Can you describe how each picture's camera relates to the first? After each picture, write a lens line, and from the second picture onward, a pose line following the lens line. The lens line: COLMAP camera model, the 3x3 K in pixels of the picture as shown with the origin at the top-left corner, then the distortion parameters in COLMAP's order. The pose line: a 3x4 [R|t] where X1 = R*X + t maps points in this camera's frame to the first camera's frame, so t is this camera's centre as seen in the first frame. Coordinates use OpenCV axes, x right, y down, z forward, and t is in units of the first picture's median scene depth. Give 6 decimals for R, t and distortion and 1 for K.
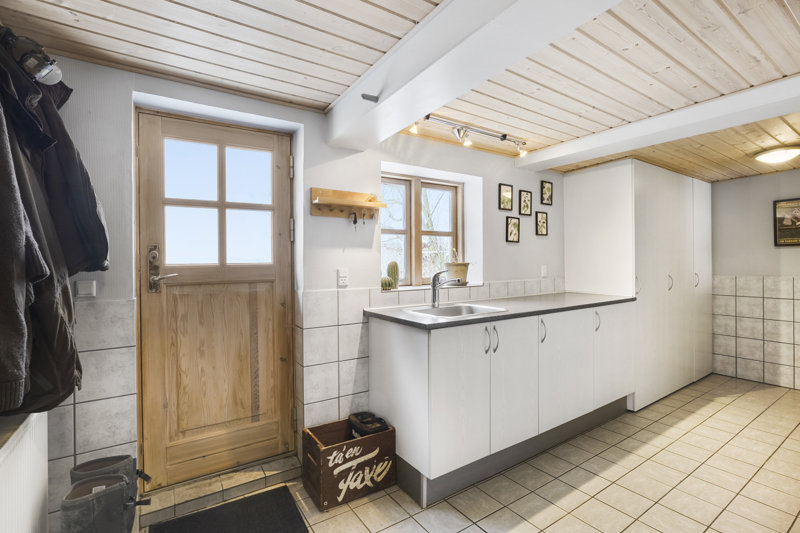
lens RADIAL K [[367.9, 0, 398.8], [0, 367.9, 266.2], [0, 0, 1]] dist [-0.000029, 0.000067]
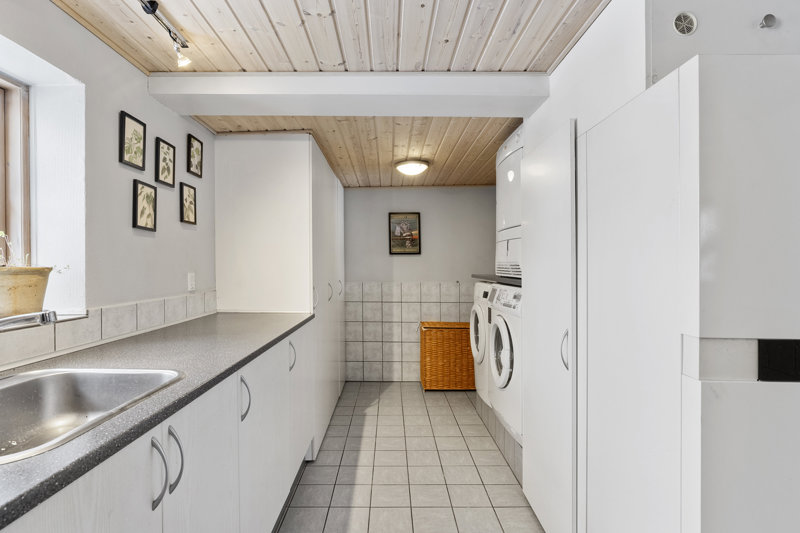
lens RADIAL K [[418.7, 0, 399.3], [0, 418.7, 271.2], [0, 0, 1]] dist [-0.014933, 0.005524]
pose [[0.566374, -0.000015, 0.824149, 0.016955], [0.002682, 0.999995, -0.001824, -0.002257], [-0.824144, 0.003243, 0.566371, 0.324348]]
